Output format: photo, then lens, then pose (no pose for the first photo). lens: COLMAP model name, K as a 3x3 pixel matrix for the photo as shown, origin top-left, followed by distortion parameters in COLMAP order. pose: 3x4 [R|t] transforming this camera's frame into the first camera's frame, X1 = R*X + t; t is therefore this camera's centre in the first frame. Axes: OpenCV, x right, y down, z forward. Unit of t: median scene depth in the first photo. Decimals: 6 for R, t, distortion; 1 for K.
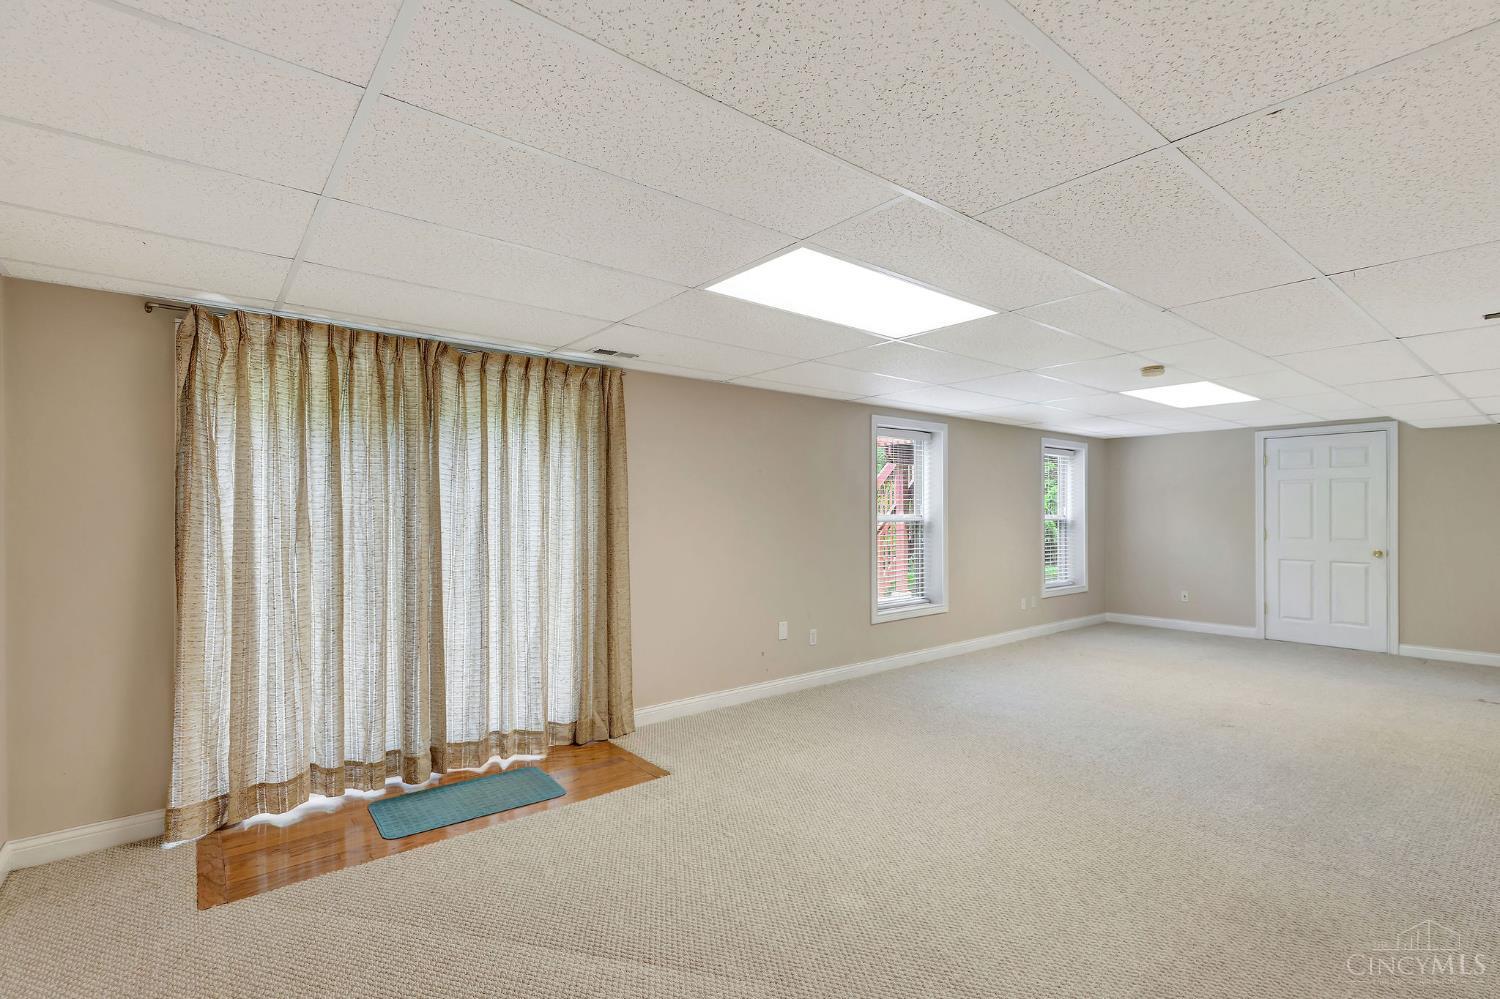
lens RADIAL K [[677.2, 0, 749.3], [0, 677.2, 513.0], [0, 0, 1]] dist [-0.002058, -0.000128]
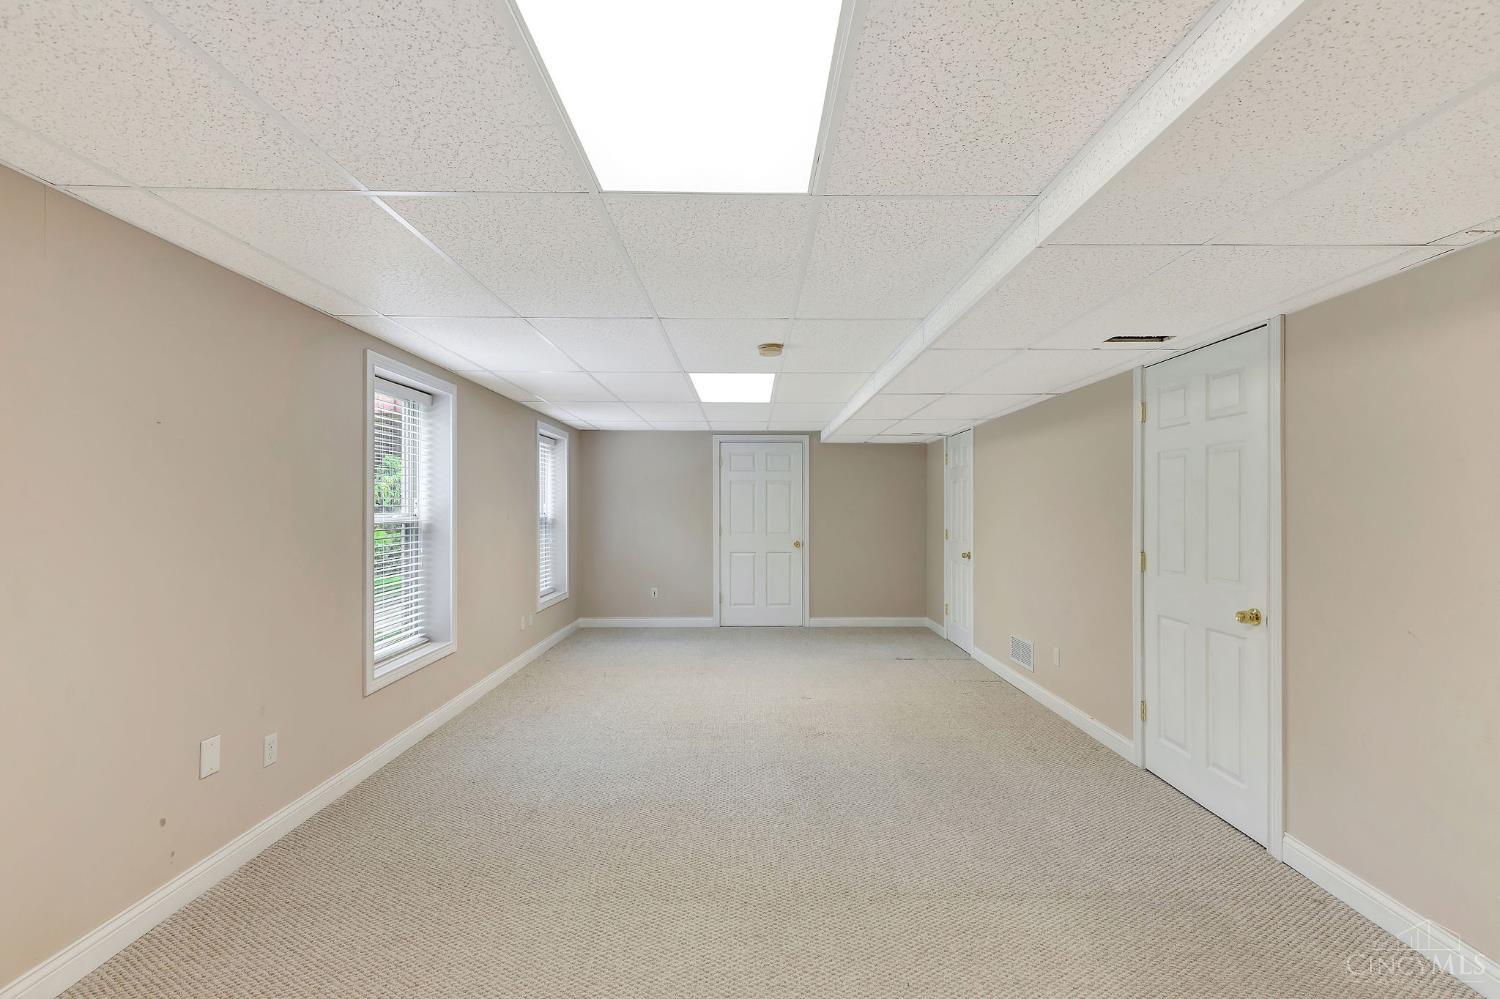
lens RADIAL K [[686.3, 0, 756.0], [0, 686.3, 501.3], [0, 0, 1]] dist [0.011764, 0.000047]
pose [[0.627726, 0.010003, 0.778370, -0.133896], [-0.001522, 0.999931, -0.011623, -0.004007], [-0.778433, 0.006111, 0.627698, 0.569557]]
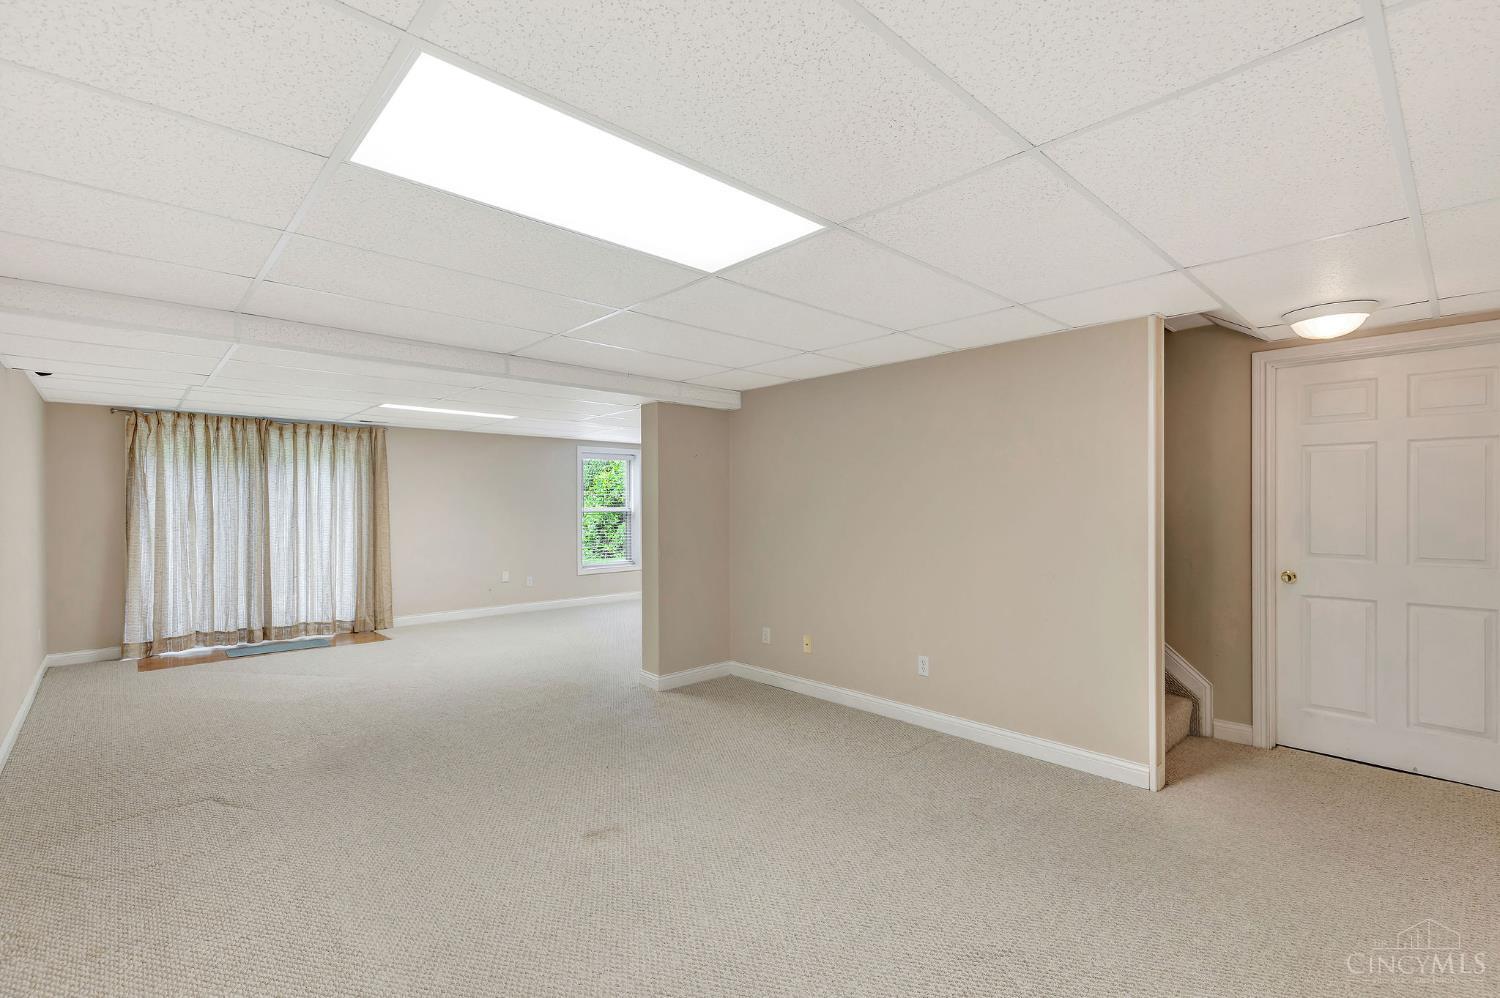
lens RADIAL K [[675.7, 0, 753.9], [0, 675.7, 506.2], [0, 0, 1]] dist [0.002795, 0.000067]
pose [[0.997714, -0.002635, 0.067530, 0.808565], [0.002673, 0.999996, -0.000477, 0.002481], [-0.067528, 0.000657, 0.997717, -1.041161]]
